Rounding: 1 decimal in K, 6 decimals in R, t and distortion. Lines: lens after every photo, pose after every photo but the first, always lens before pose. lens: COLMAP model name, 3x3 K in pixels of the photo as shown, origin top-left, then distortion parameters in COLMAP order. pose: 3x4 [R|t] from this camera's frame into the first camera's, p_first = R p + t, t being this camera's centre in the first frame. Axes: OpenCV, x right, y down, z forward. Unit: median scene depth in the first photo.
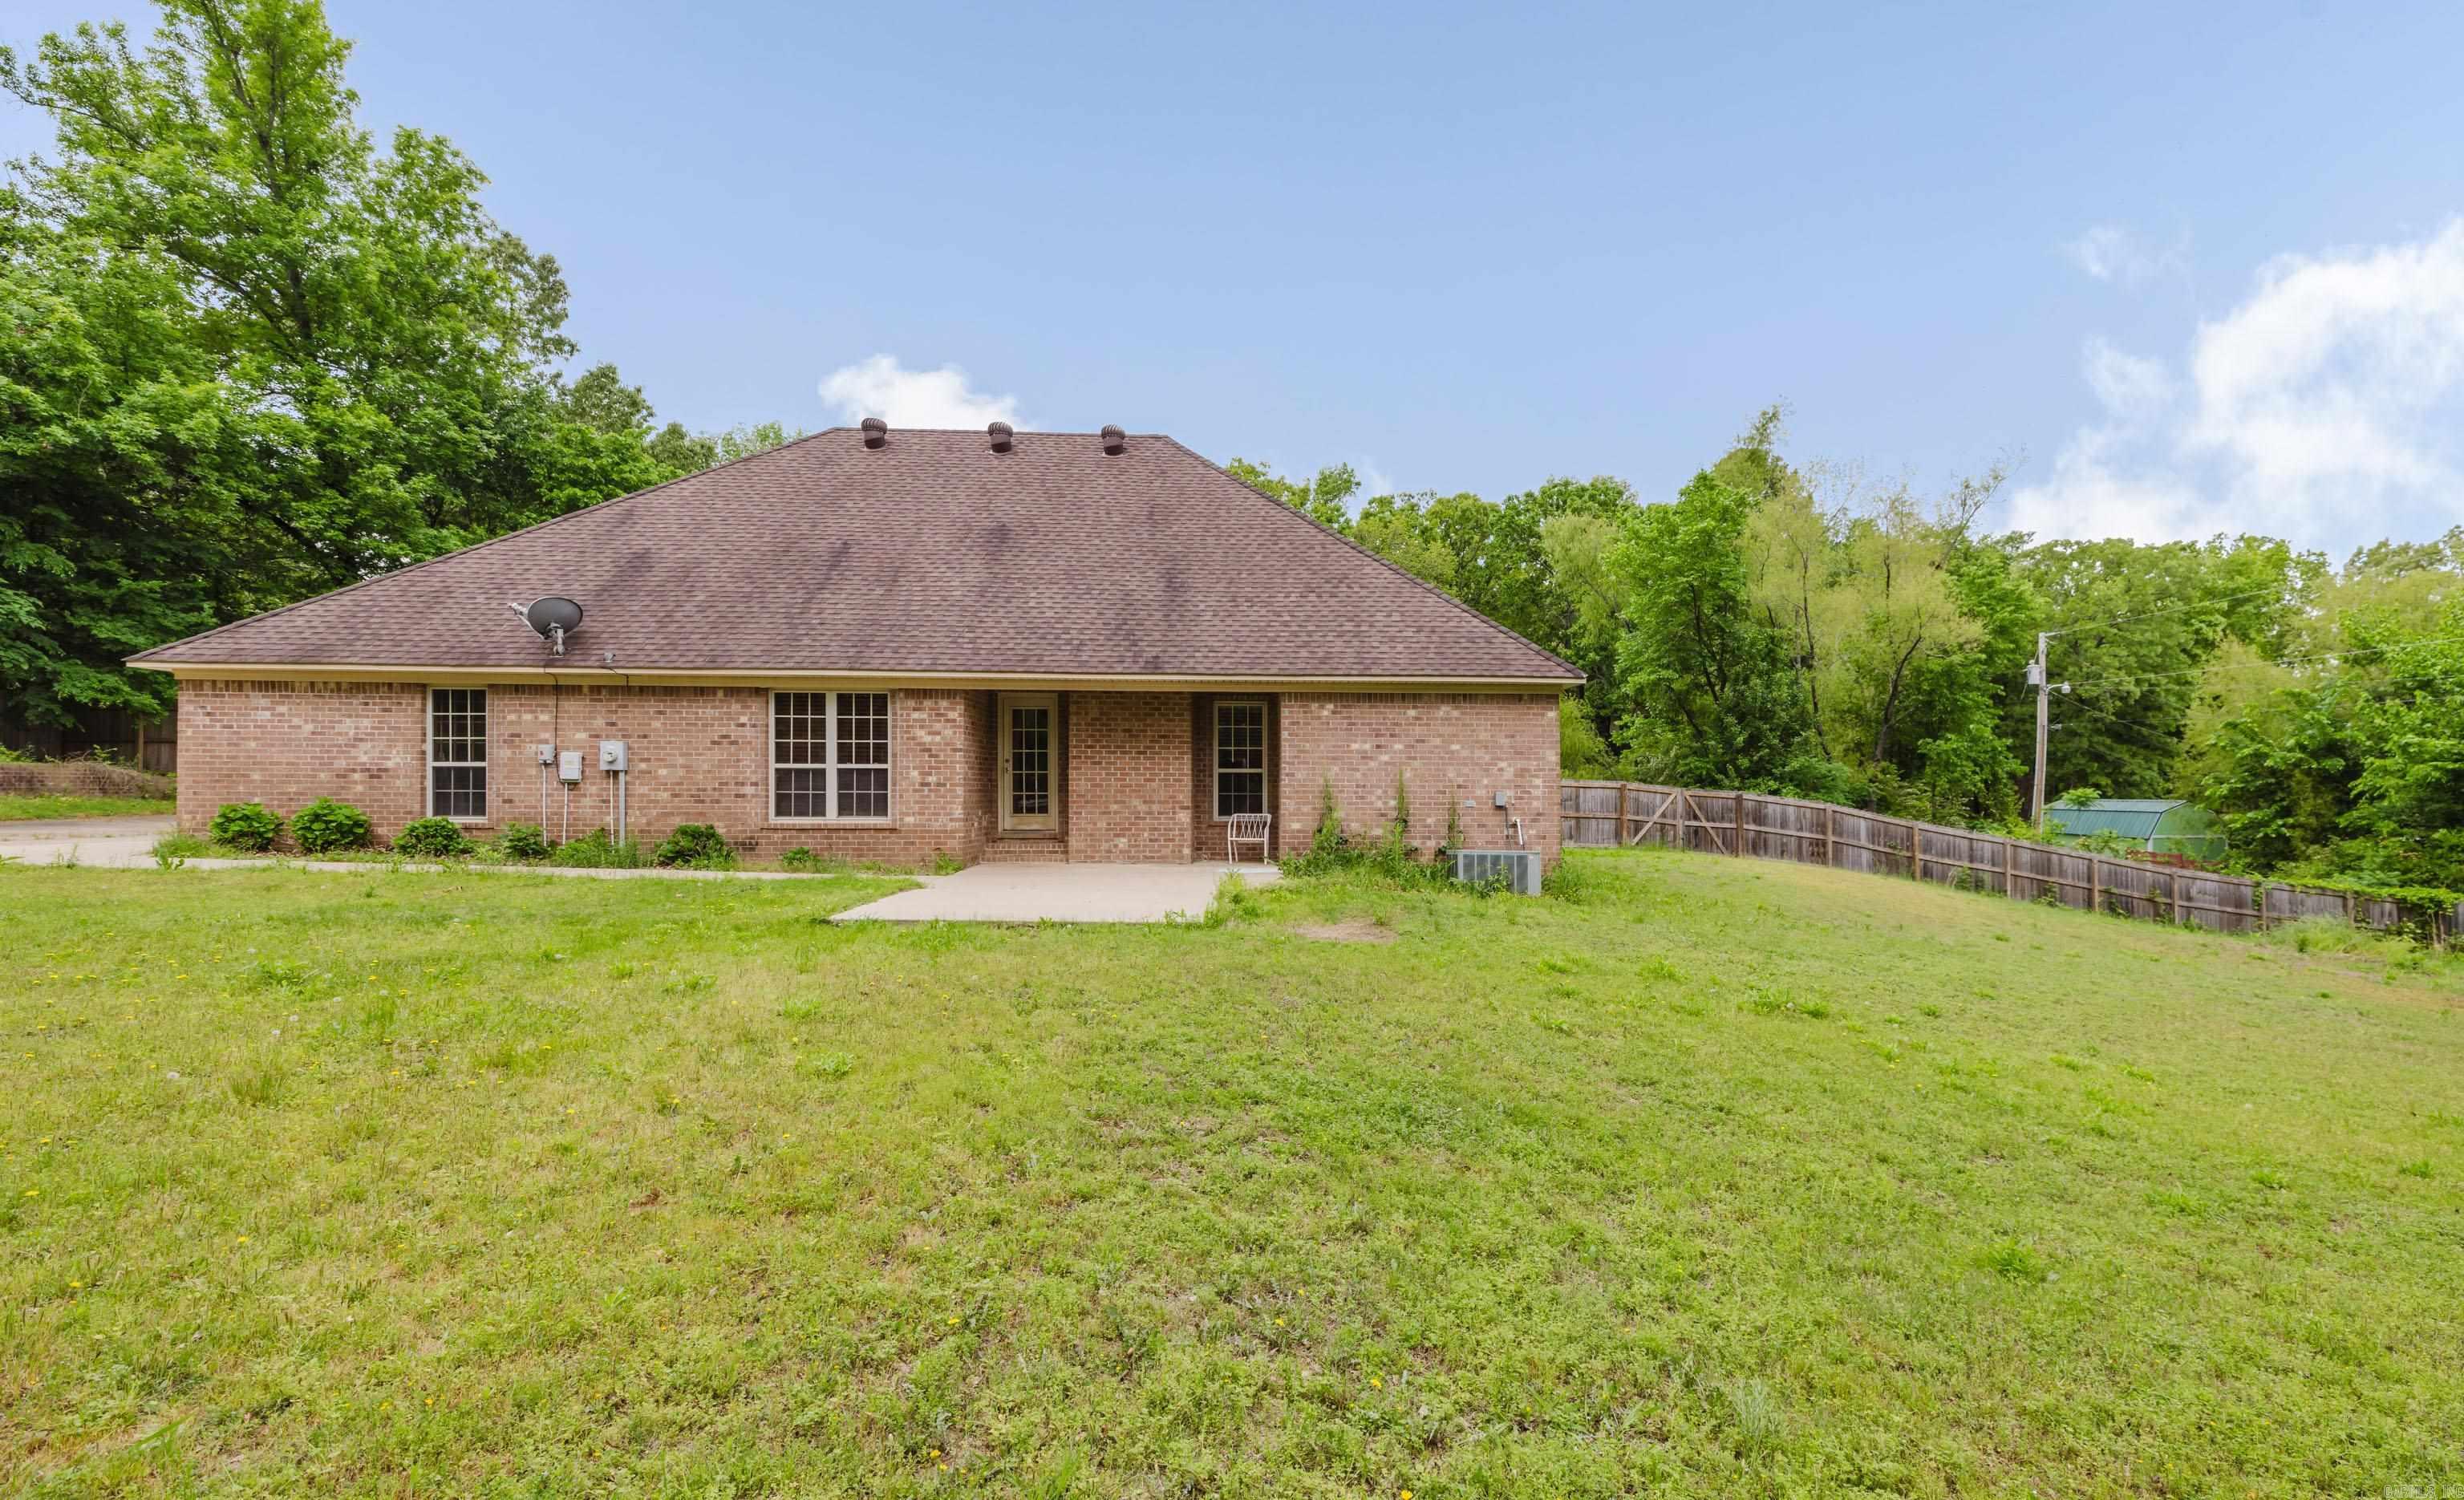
lens RADIAL K [[1079.9, 0, 1230.9], [0, 1079.9, 742.8], [0, 0, 1]] dist [0.005192, -0.000776]
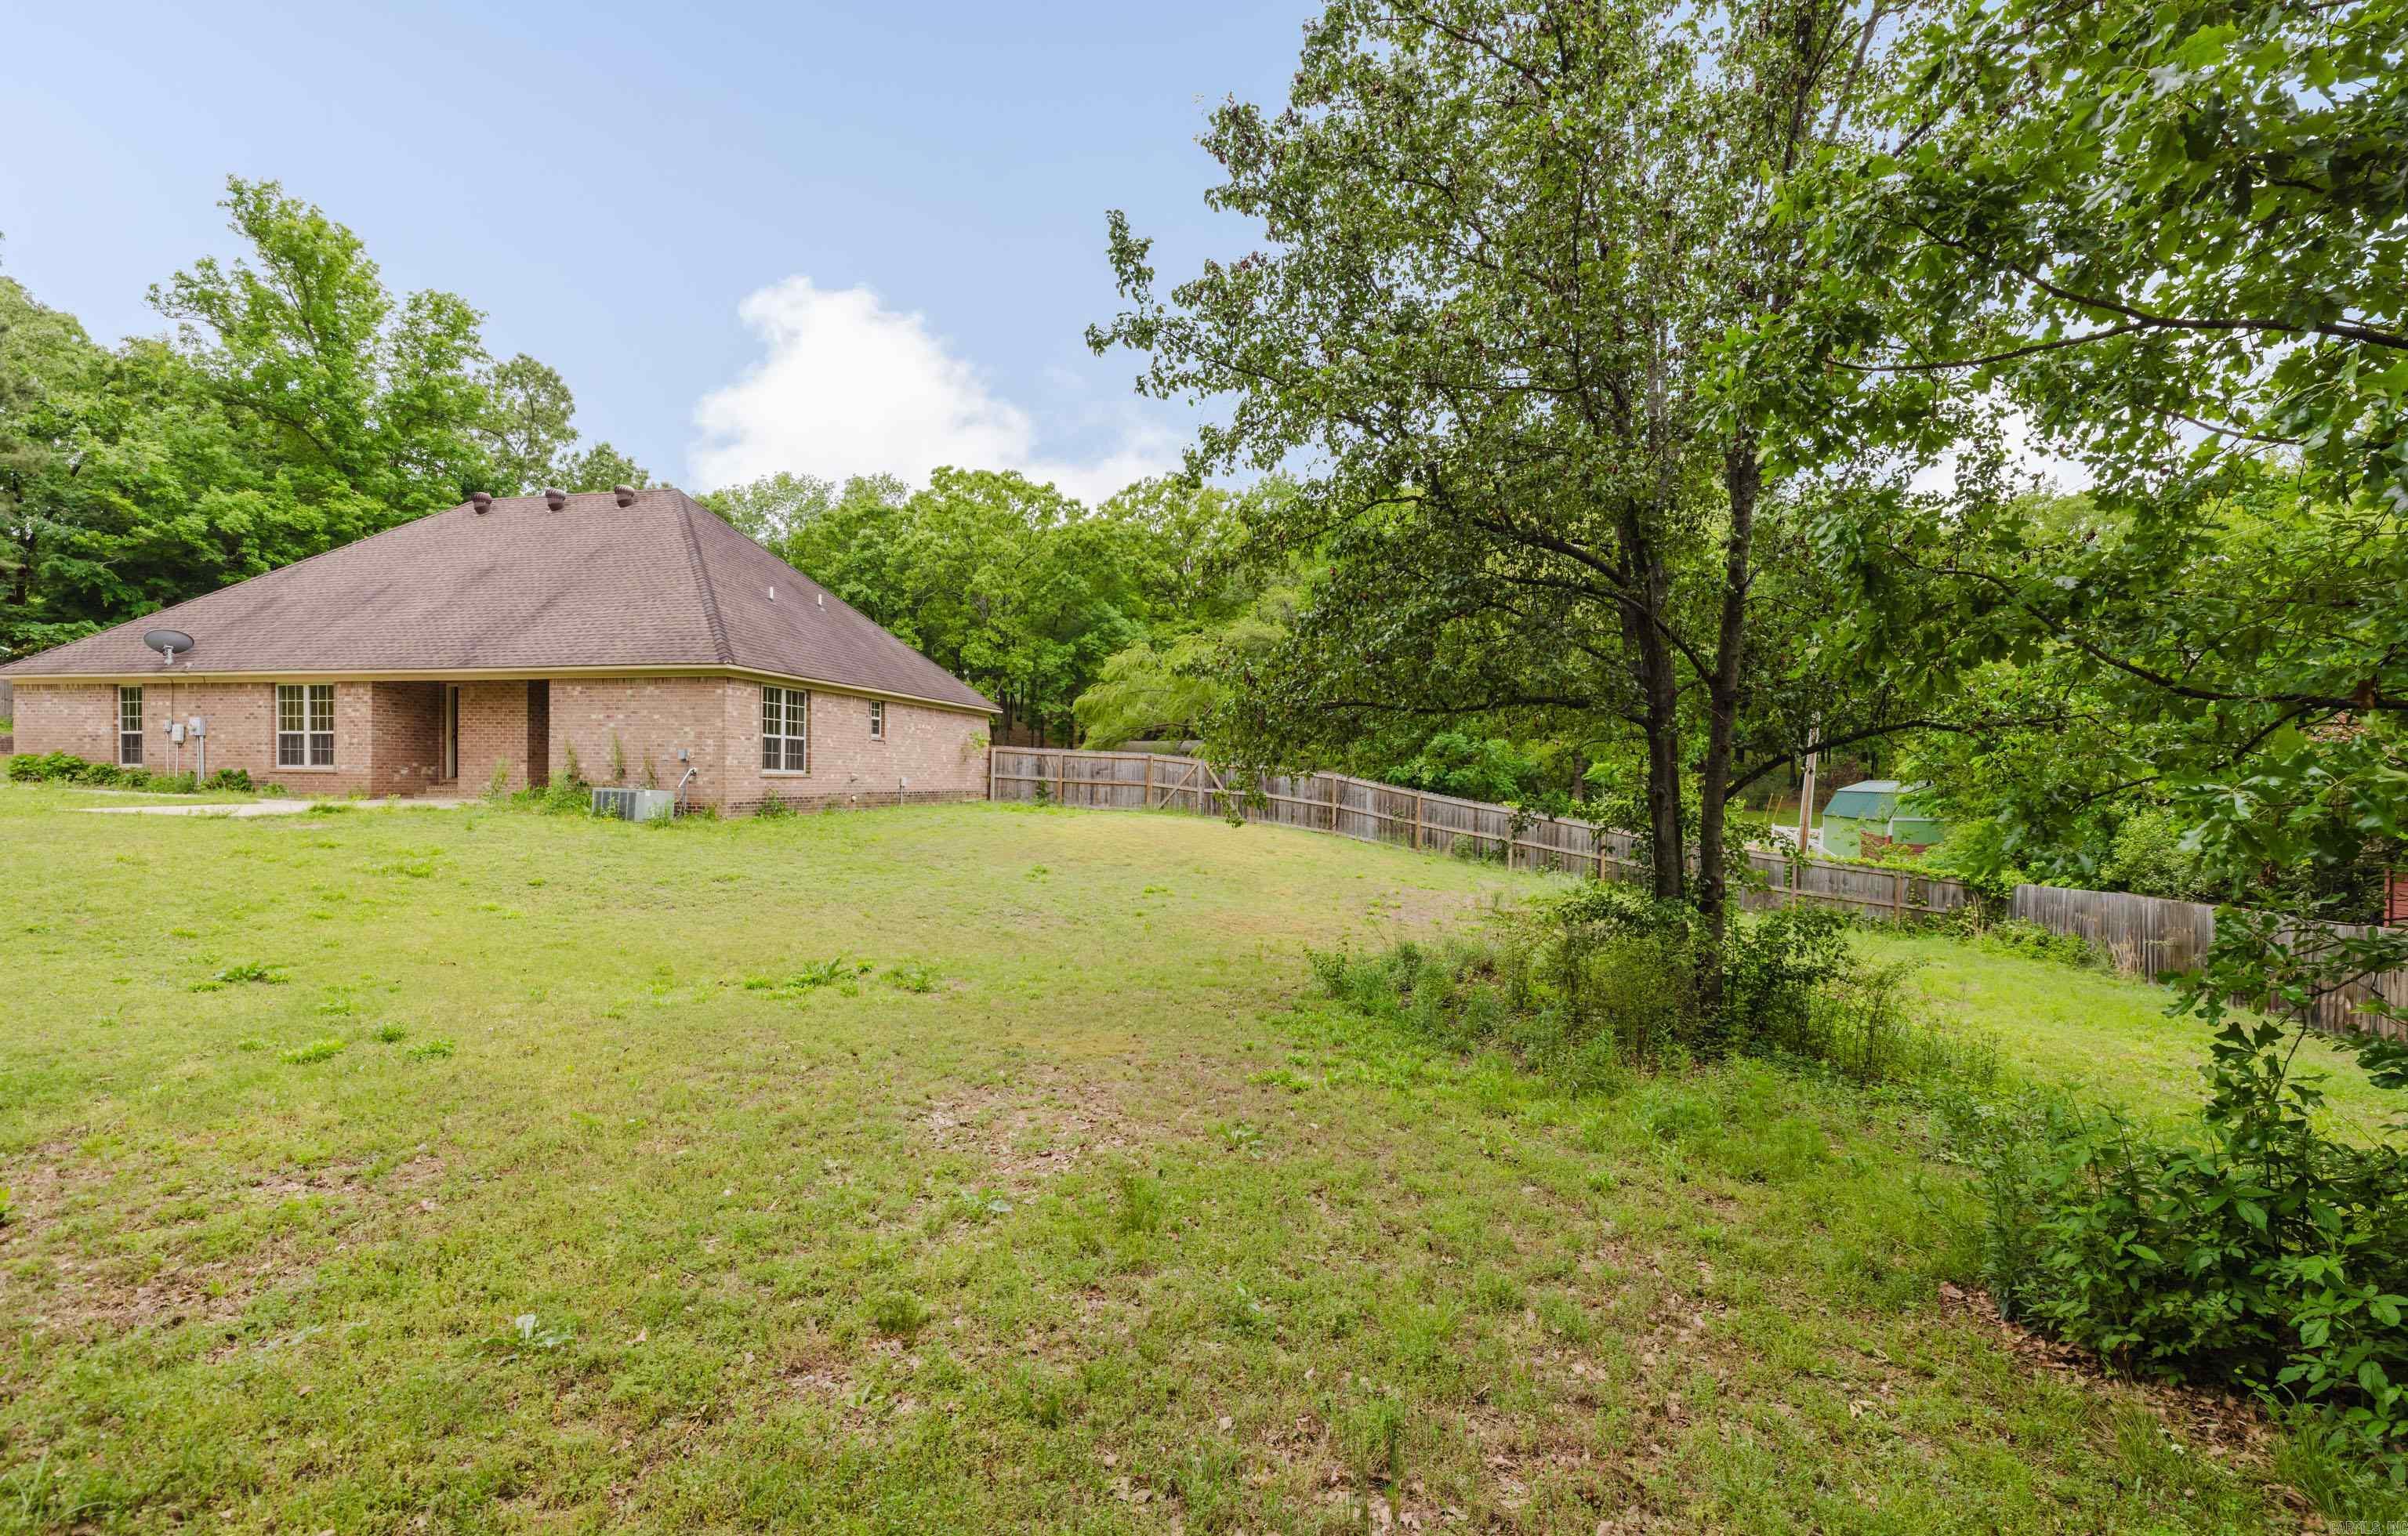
lens RADIAL K [[1056.4, 0, 1205.2], [0, 1056.4, 760.0], [0, 0, 1]] dist [0.003416, 0.000398]
pose [[0.958543, 0.001486, -0.284943, 1.265570], [0.004470, 0.999785, 0.020254, 0.035363], [0.284912, -0.020688, 0.958331, -0.083405]]
